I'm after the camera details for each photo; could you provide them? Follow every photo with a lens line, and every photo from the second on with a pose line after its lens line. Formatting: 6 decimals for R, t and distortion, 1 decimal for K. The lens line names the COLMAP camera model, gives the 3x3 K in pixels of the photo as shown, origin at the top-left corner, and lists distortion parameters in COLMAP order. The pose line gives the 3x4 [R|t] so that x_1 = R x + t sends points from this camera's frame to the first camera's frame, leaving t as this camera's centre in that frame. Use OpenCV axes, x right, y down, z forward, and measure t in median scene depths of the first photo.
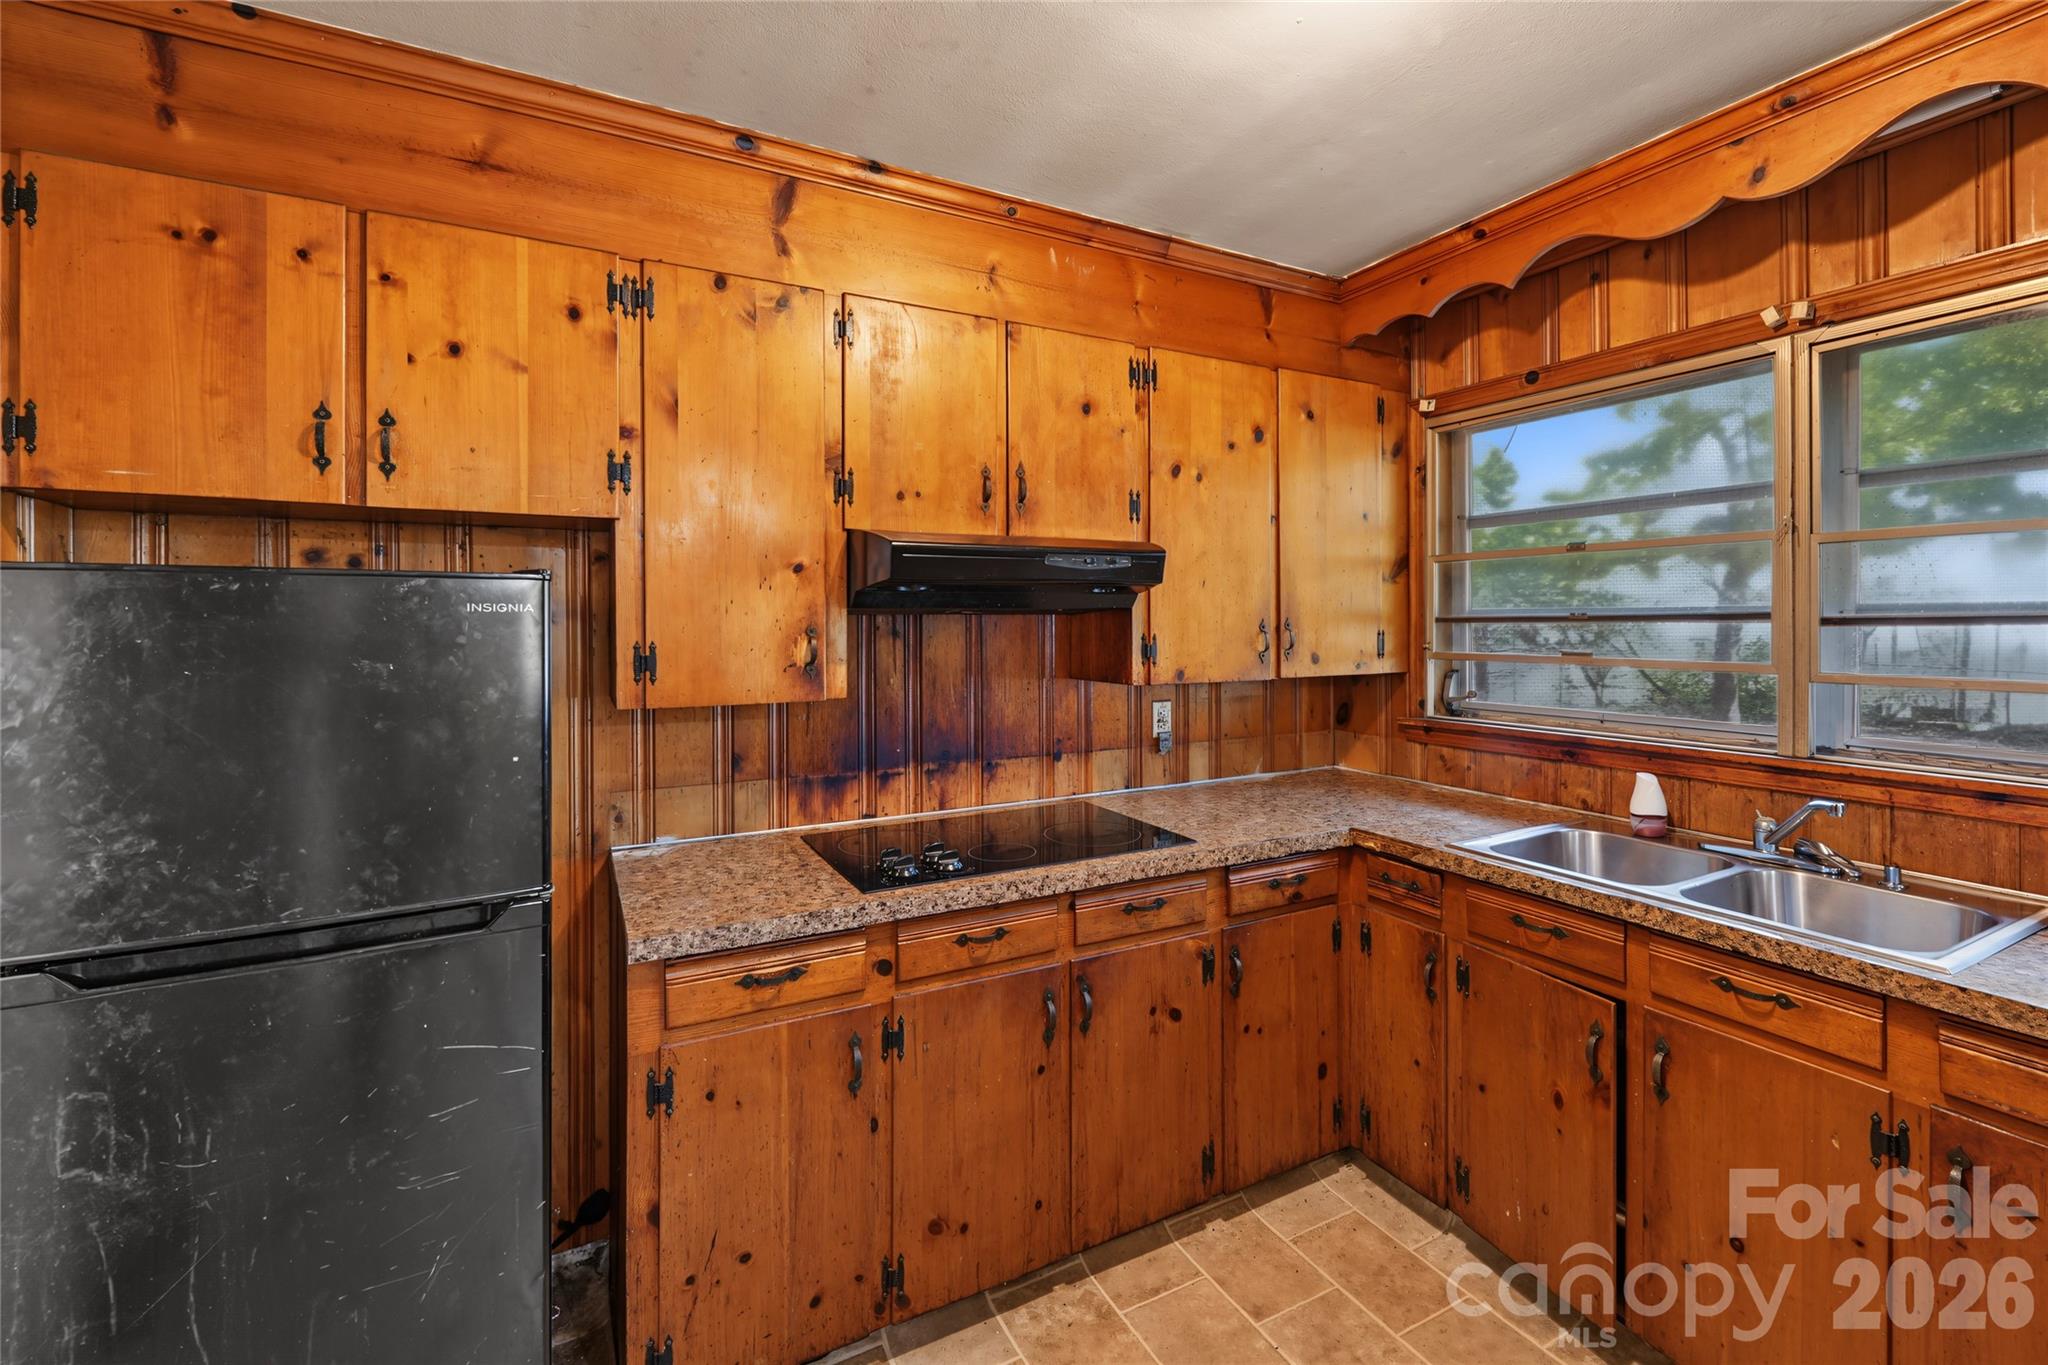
lens RADIAL K [[864.6, 0, 1036.7], [0, 864.6, 617.3], [0, 0, 1]] dist [0.008655, -0.003055]
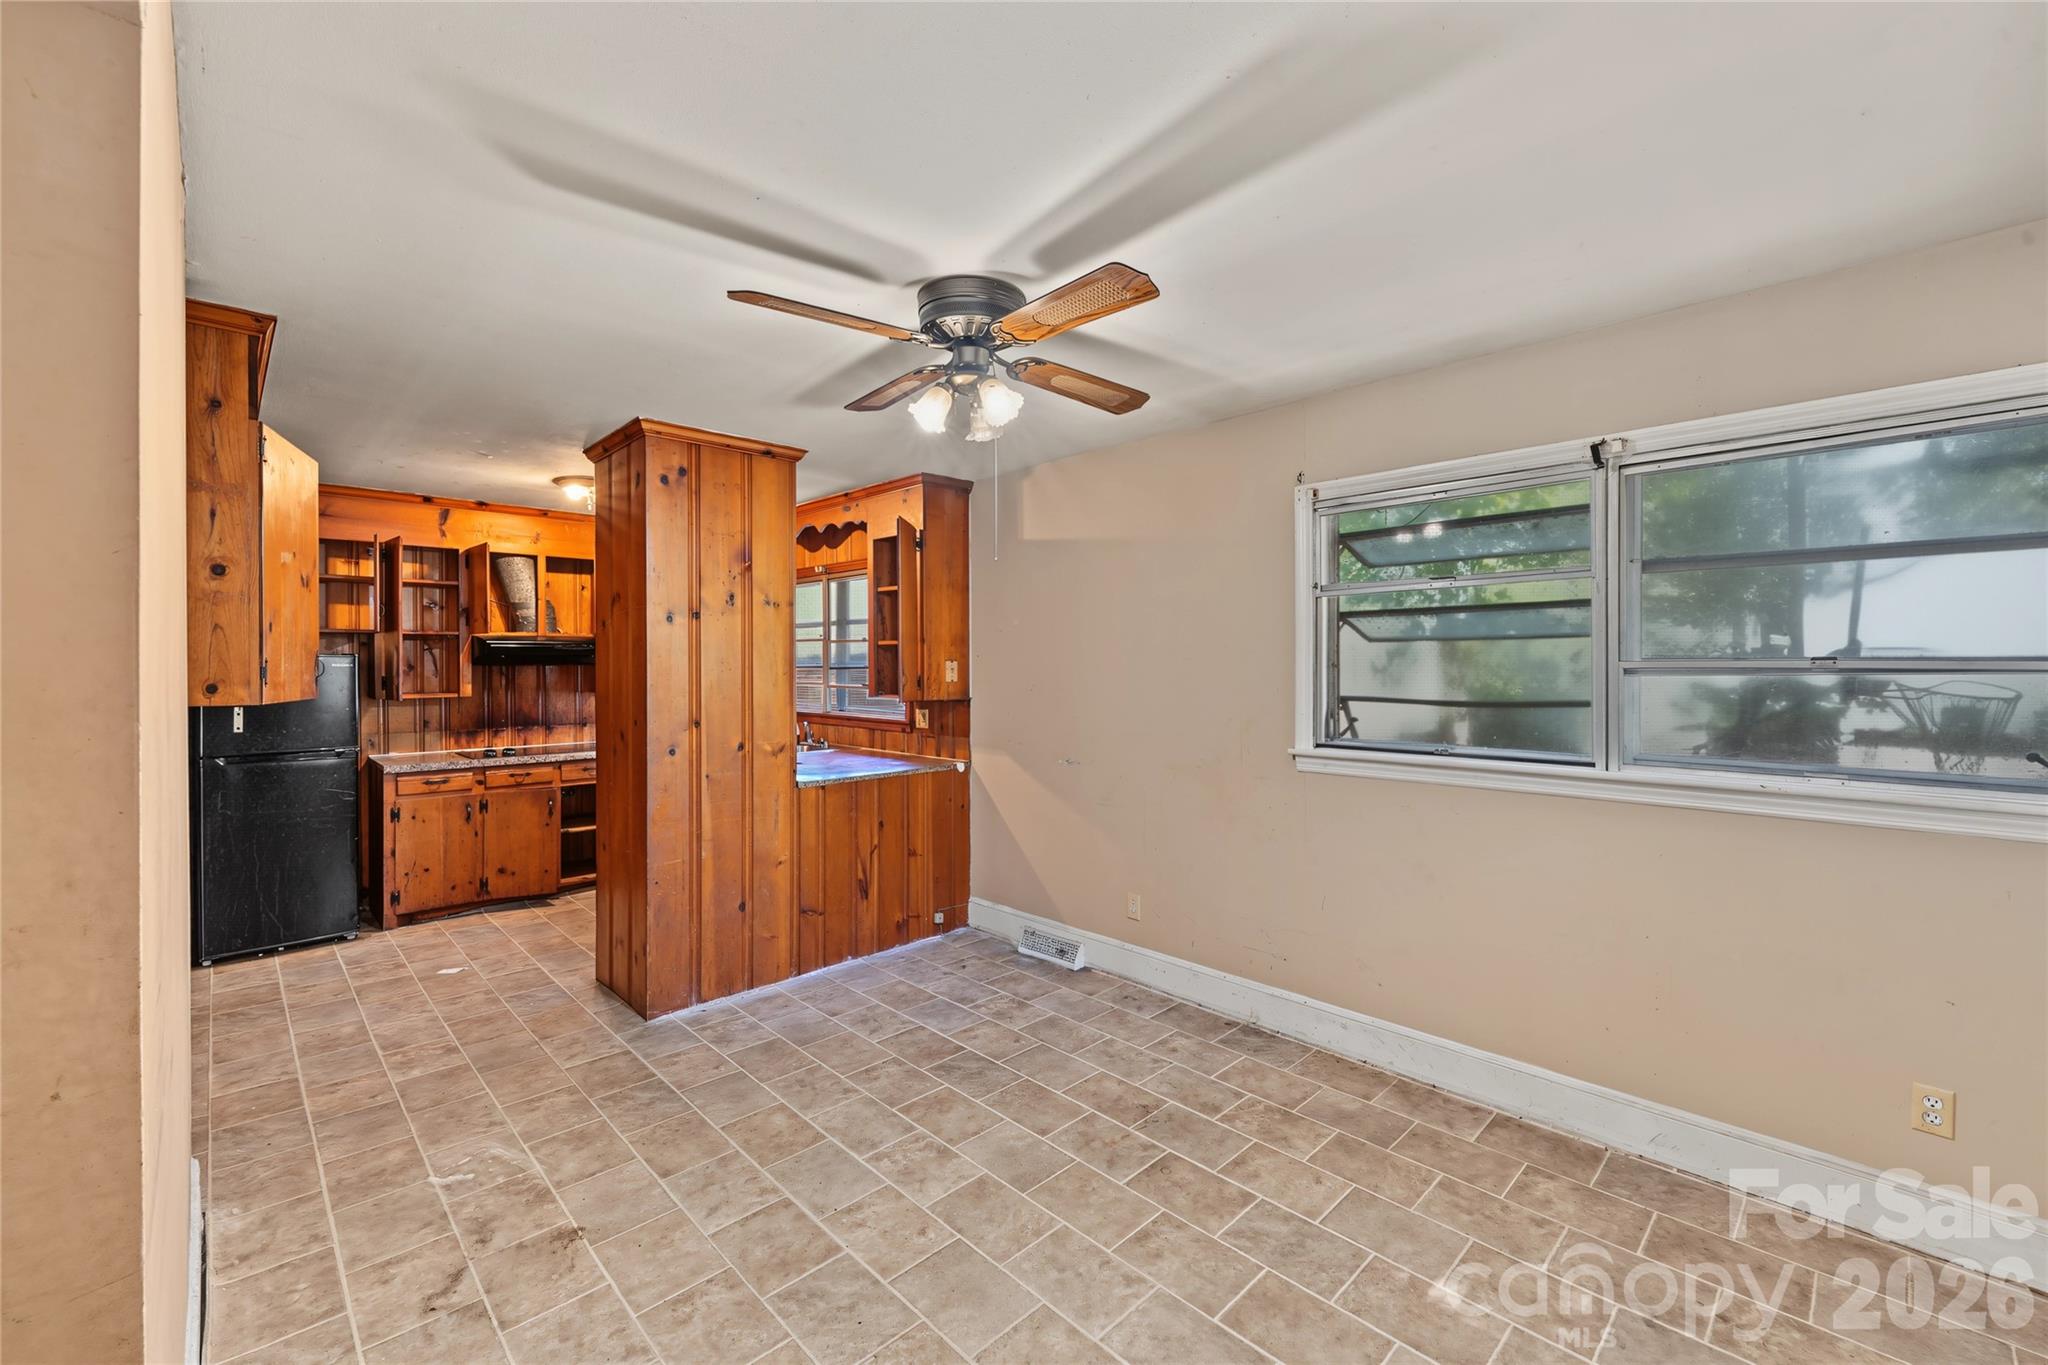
lens RADIAL K [[817.5, 0, 1014.5], [0, 817.5, 665.9], [0, 0, 1]] dist [0.006641, -0.002579]
pose [[0.963286, 0.001106, 0.268476, 0.785556], [-0.002797, 0.999979, 0.005915, -0.023879], [-0.268464, -0.006449, 0.963268, -2.079091]]
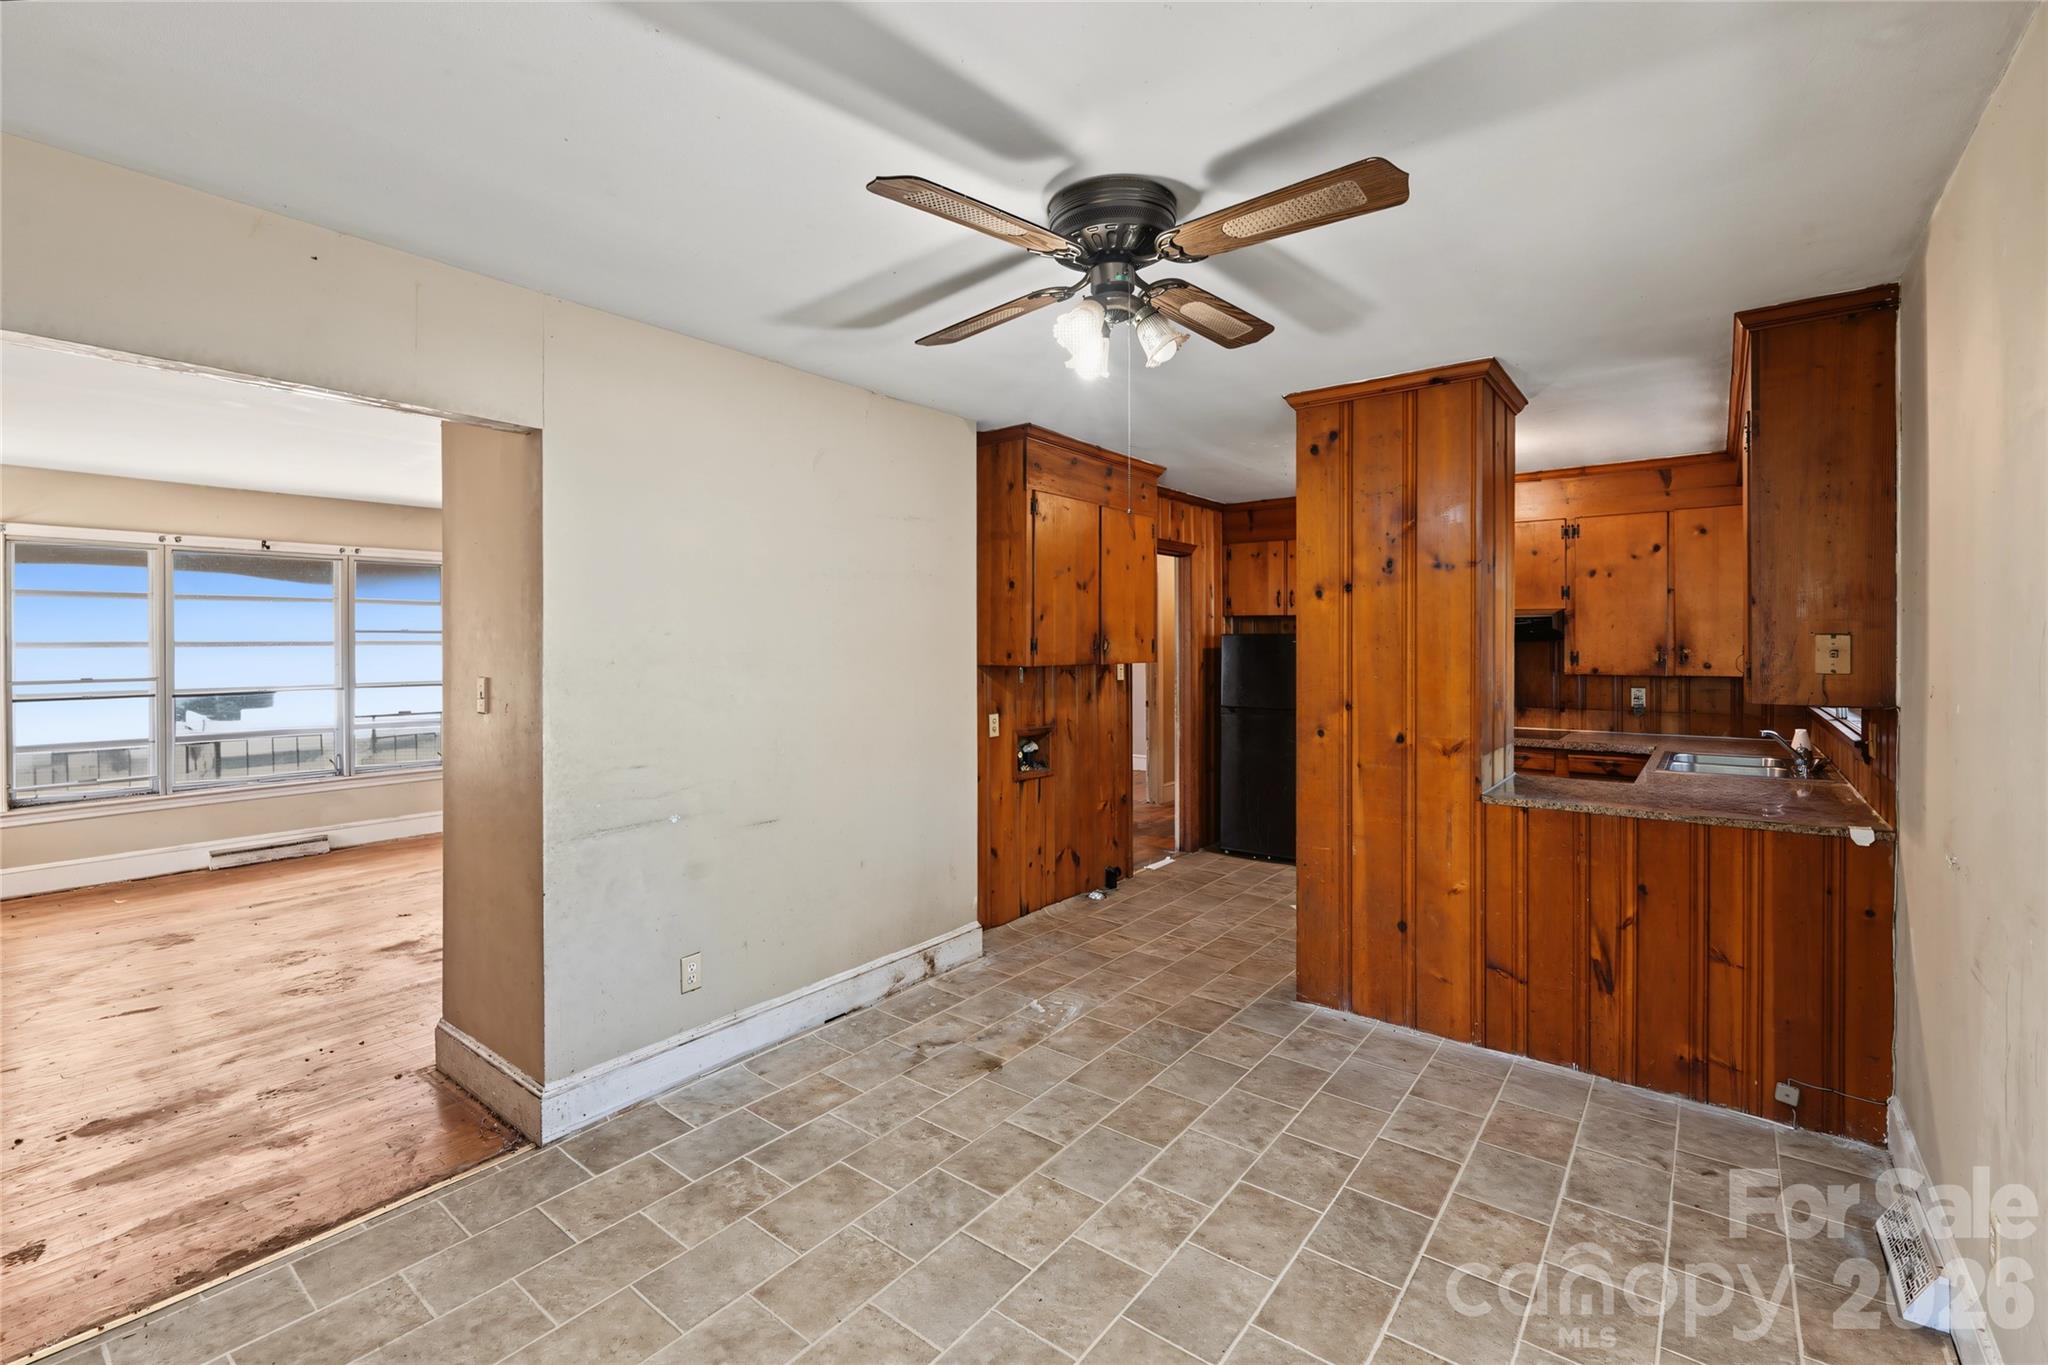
lens RADIAL K [[864.6, 0, 1019.3], [0, 864.6, 642.1], [0, 0, 1]] dist [0.008655, -0.003055]
pose [[0.420972, 0.003771, -0.907066, 1.922535], [0.003417, 0.999978, 0.005743, -0.025121], [0.907067, -0.005517, 0.420950, -1.483712]]
